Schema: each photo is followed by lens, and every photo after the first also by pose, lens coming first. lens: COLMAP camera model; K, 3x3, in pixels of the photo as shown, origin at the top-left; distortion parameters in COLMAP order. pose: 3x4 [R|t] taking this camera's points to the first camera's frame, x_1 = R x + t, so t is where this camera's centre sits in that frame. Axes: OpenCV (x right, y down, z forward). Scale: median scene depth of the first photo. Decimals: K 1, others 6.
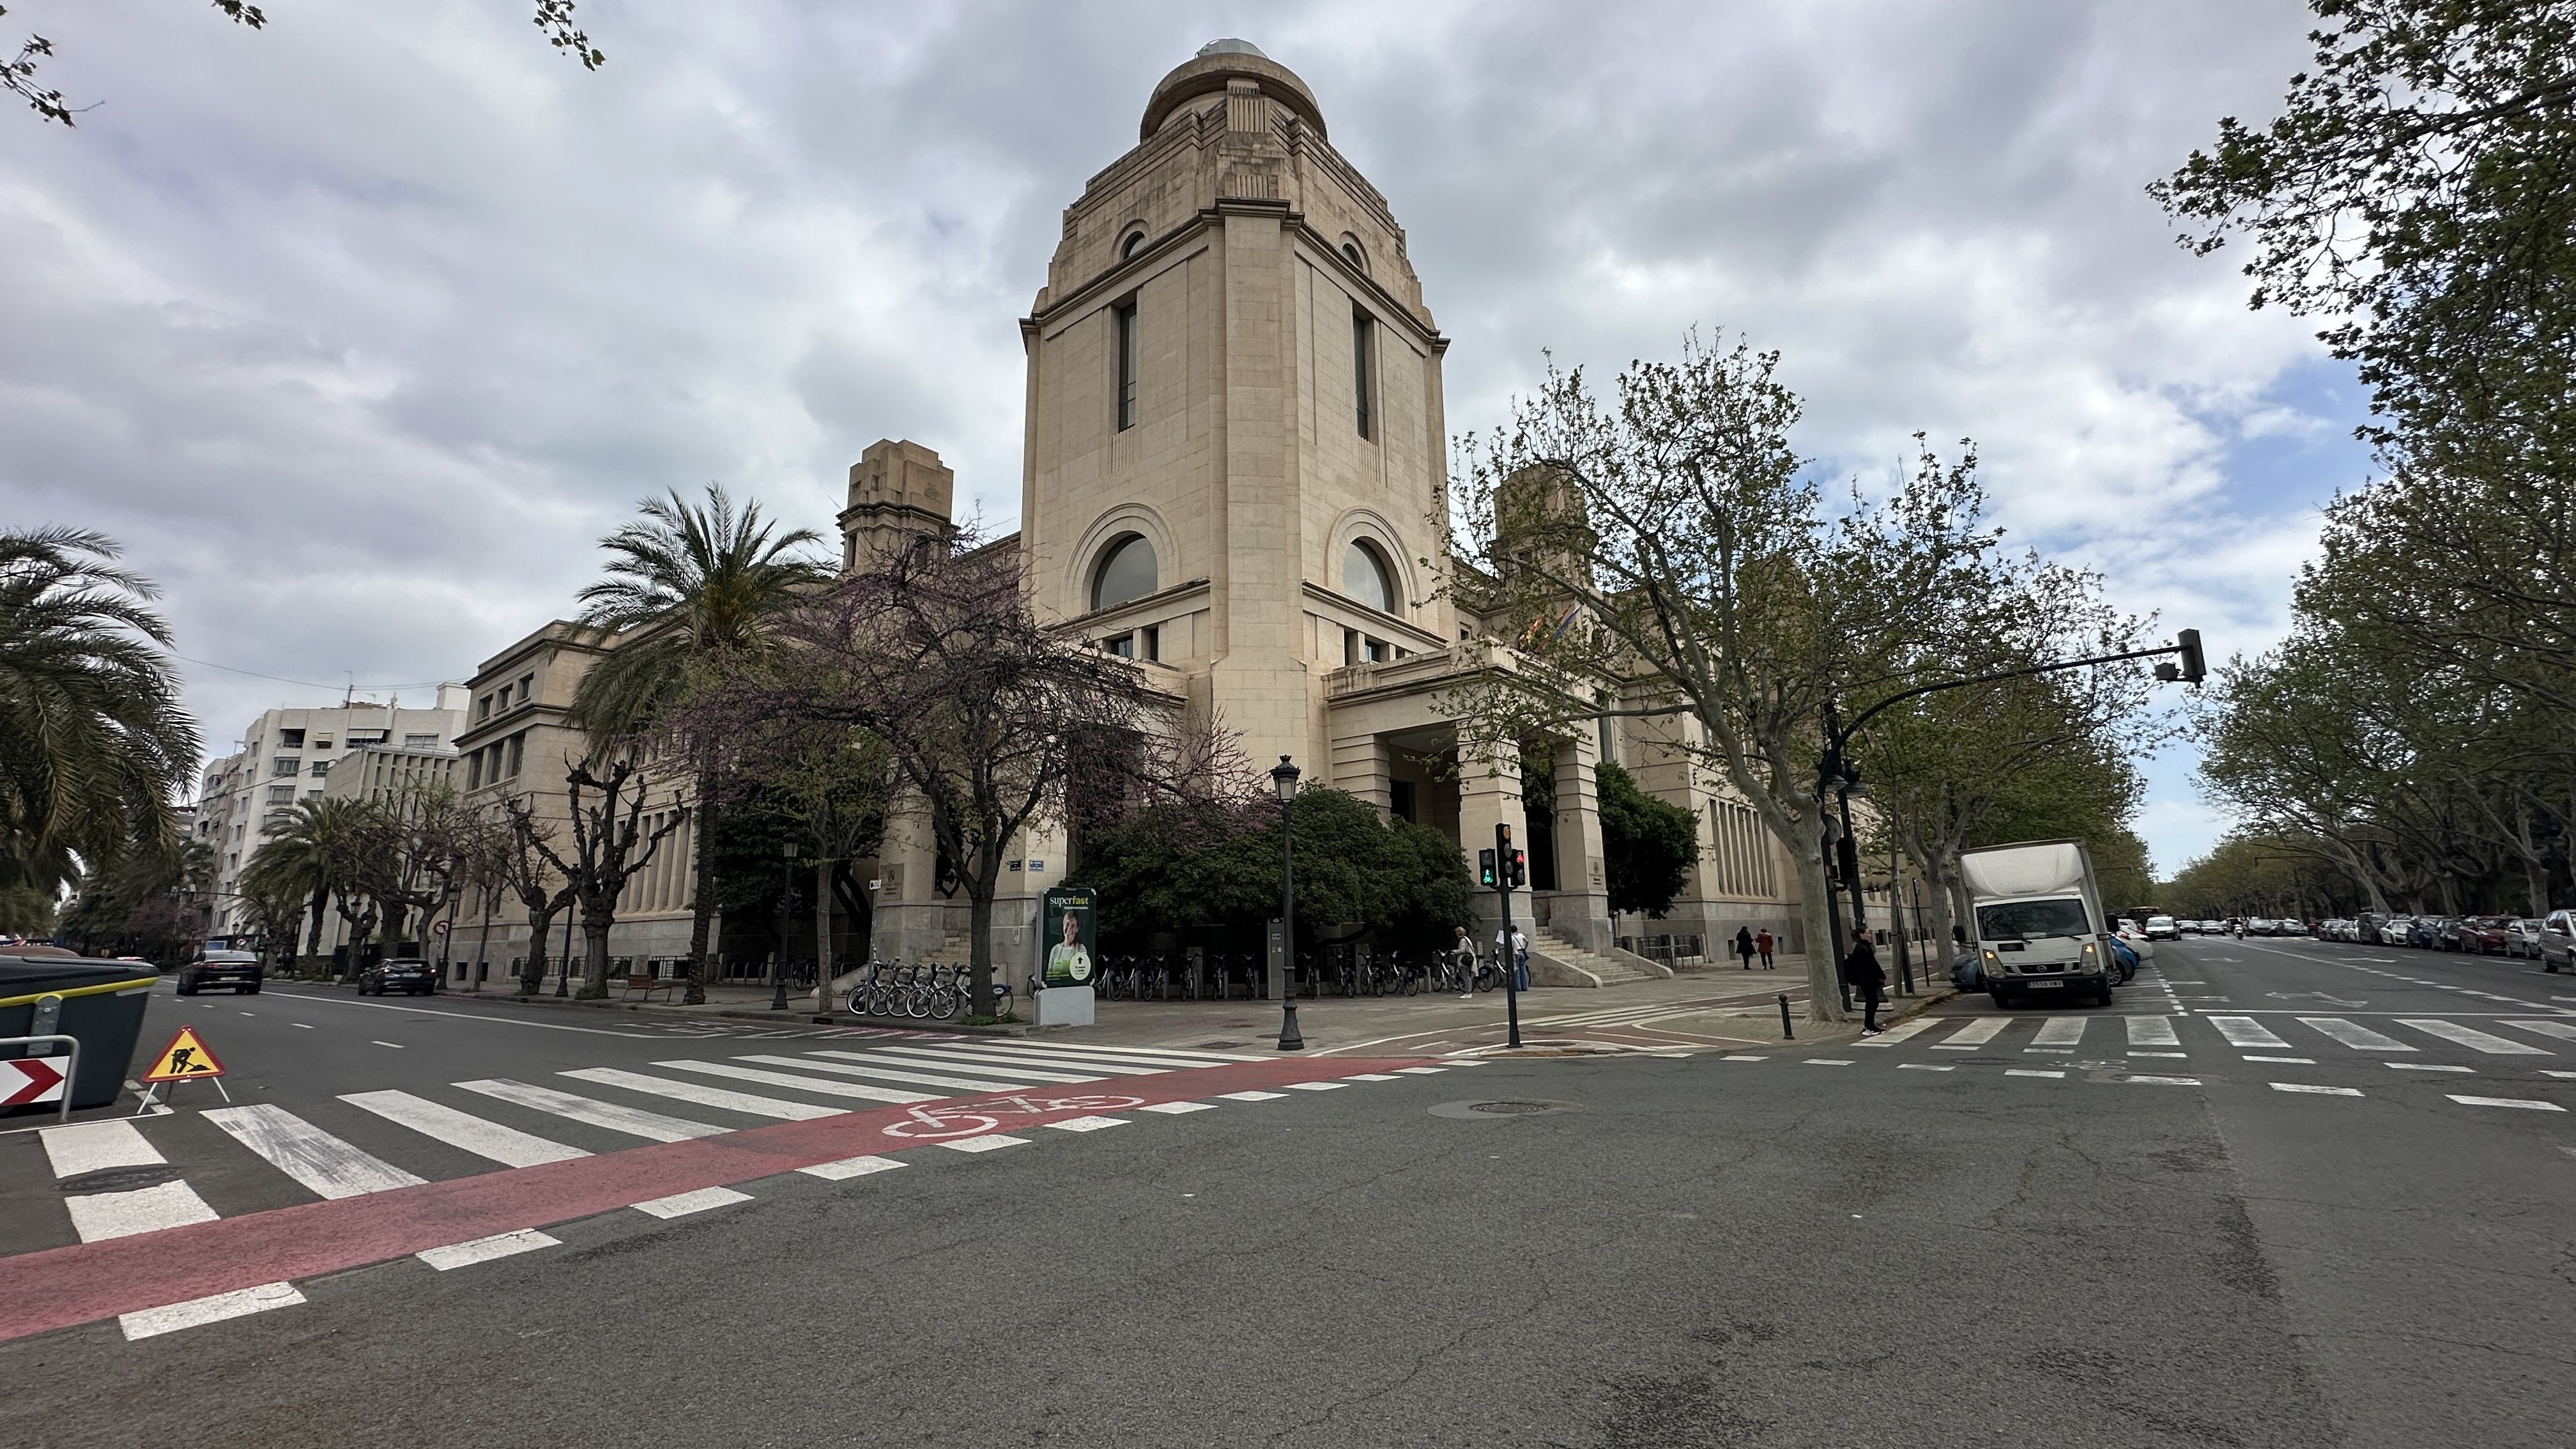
lens RADIAL K [[1025.3, 0, 1287.7], [0, 1025.3, 721.5], [0, 0, 1]] dist [-0.001990, -0.000113]
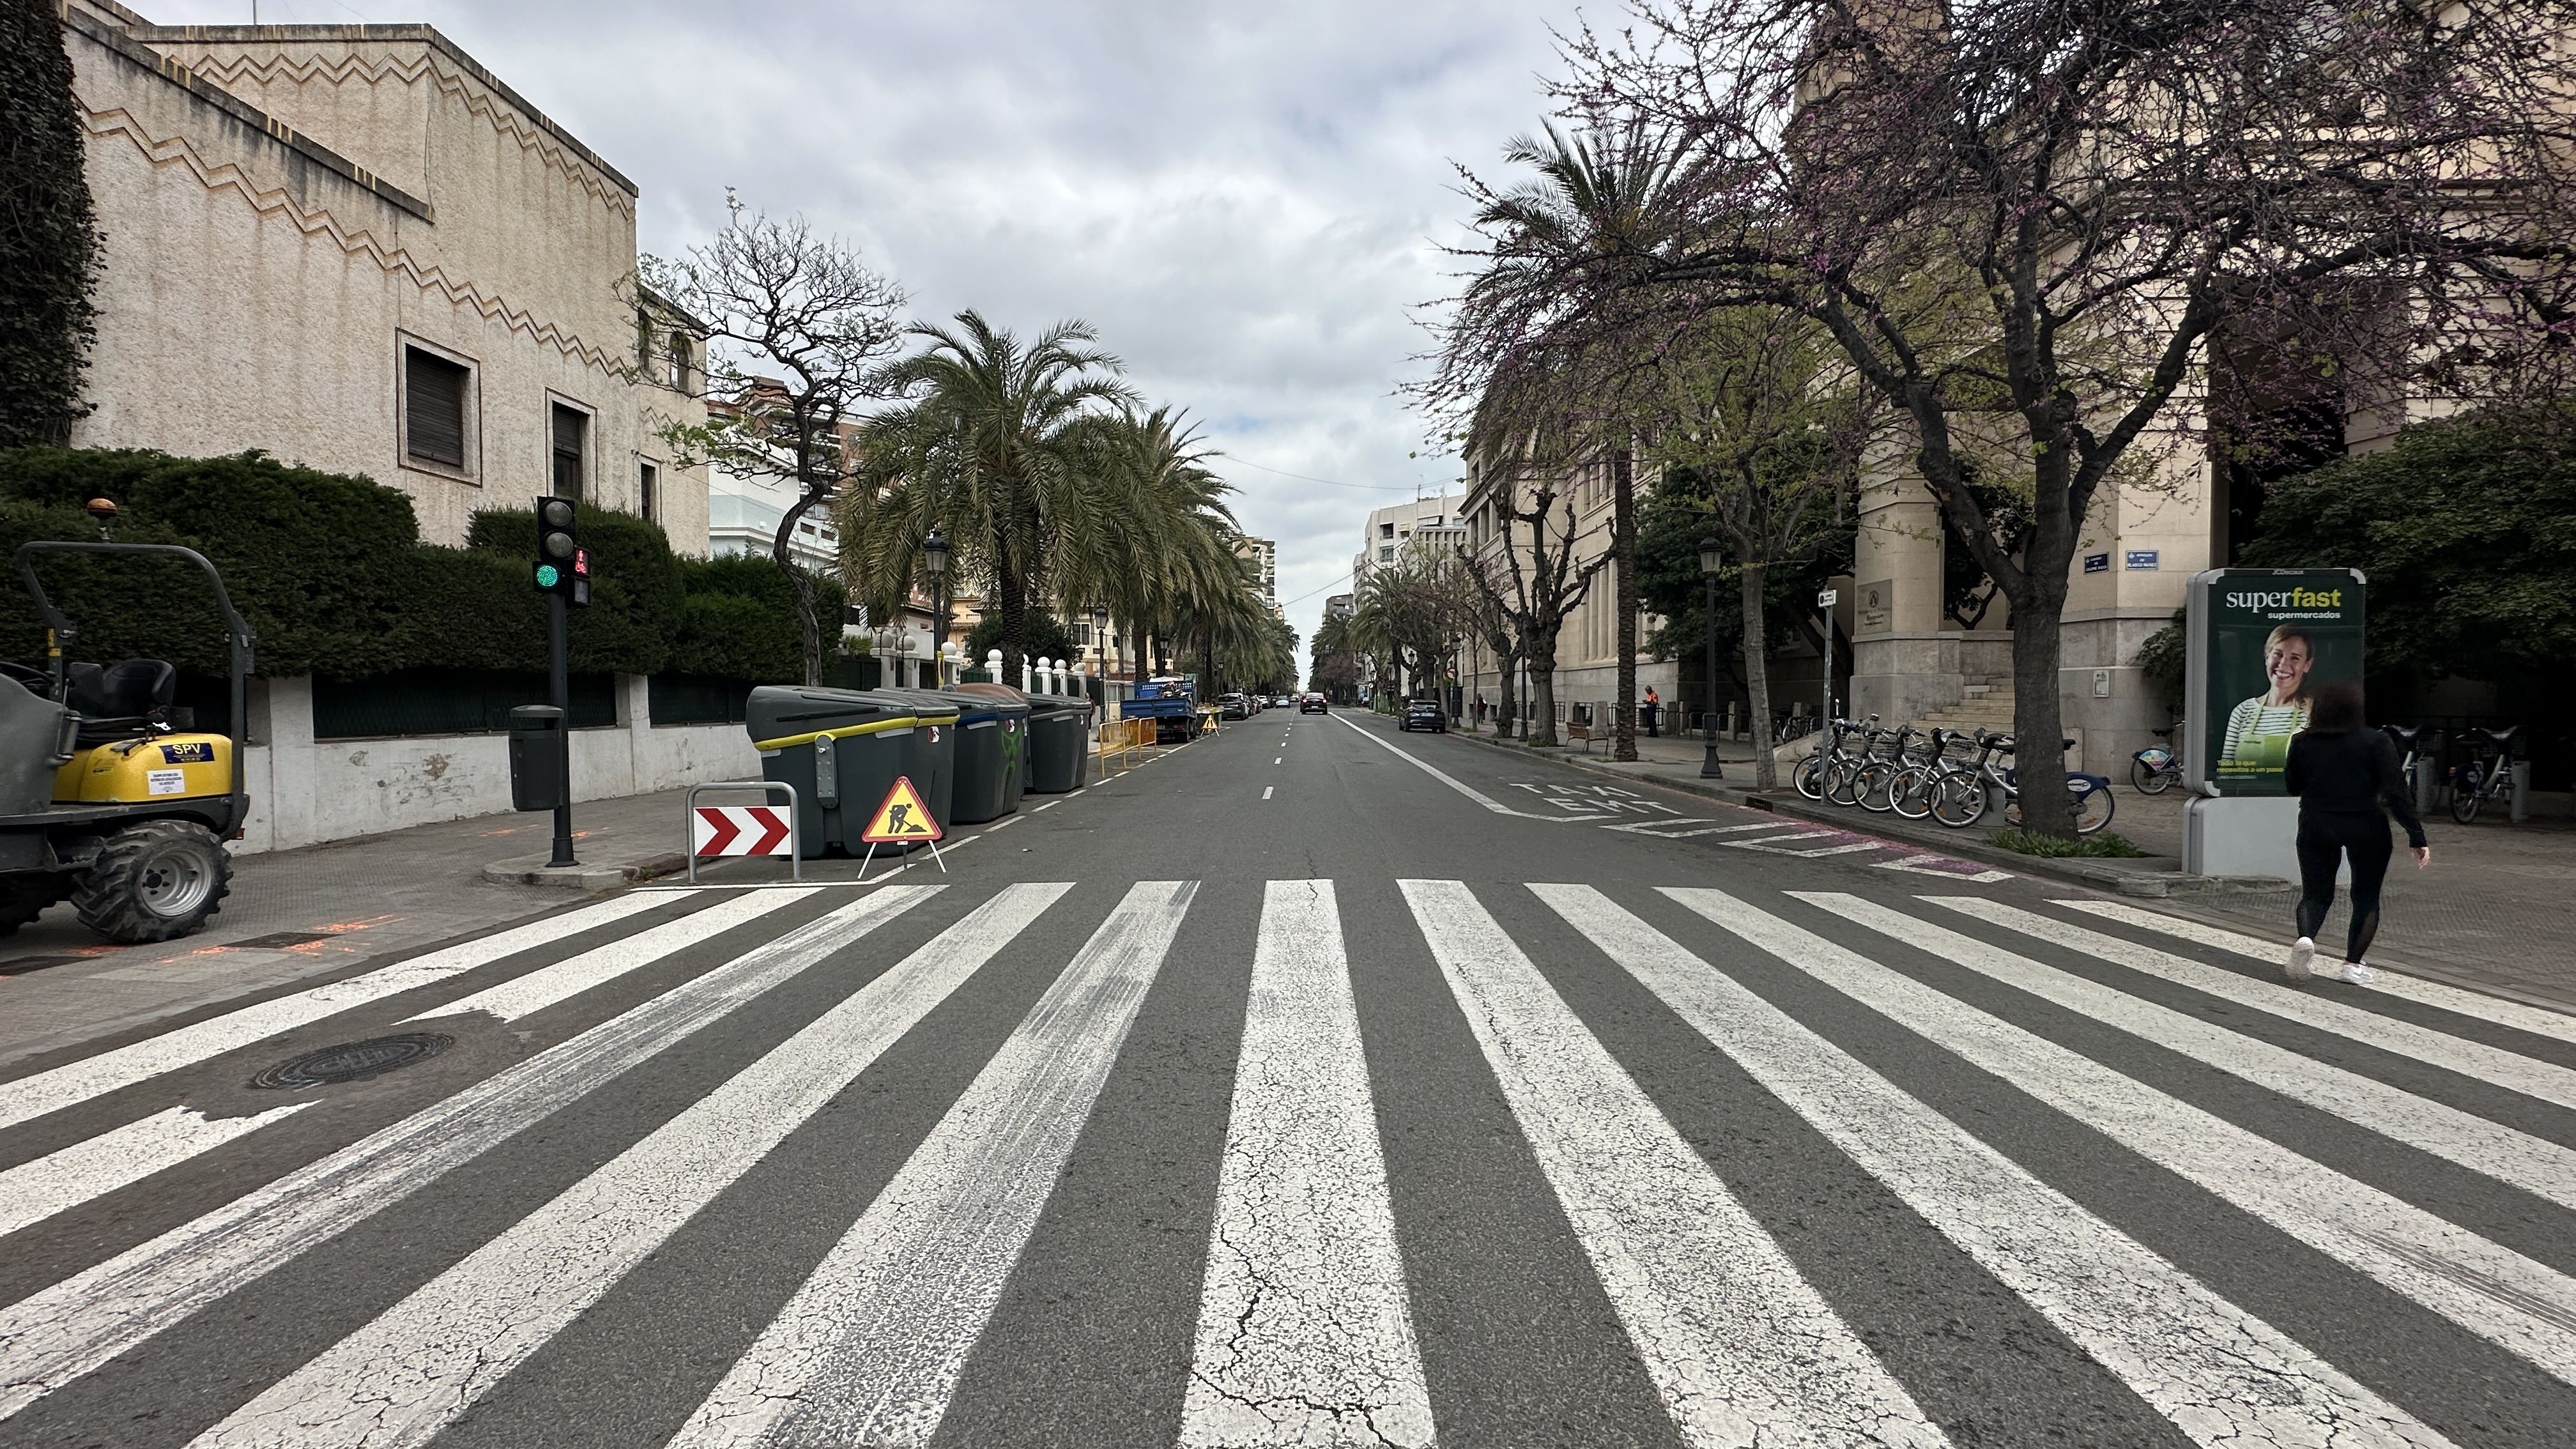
lens RADIAL K [[1025.3, 0, 1287.7], [0, 1025.3, 721.5], [0, 0, 1]] dist [-0.001990, -0.000113]
pose [[0.618005, 0.036639, -0.785320, -0.091955], [0.152528, 0.974345, 0.165489, 0.062953], [0.771236, -0.222056, 0.596562, 0.289058]]
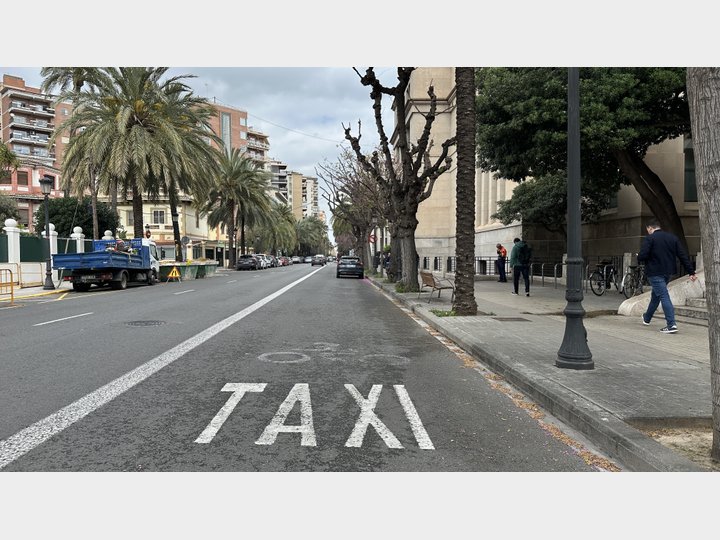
lens RADIAL K [[499.6, 0, 355.9], [0, 499.6, 271.4], [0, 0, 1]] dist [0.111318, -0.151258]
pose [[0.652139, 0.036537, -0.757219, -0.341345], [0.147450, 0.973650, 0.173968, 0.164431], [0.743622, -0.225103, 0.629567, 0.696355]]
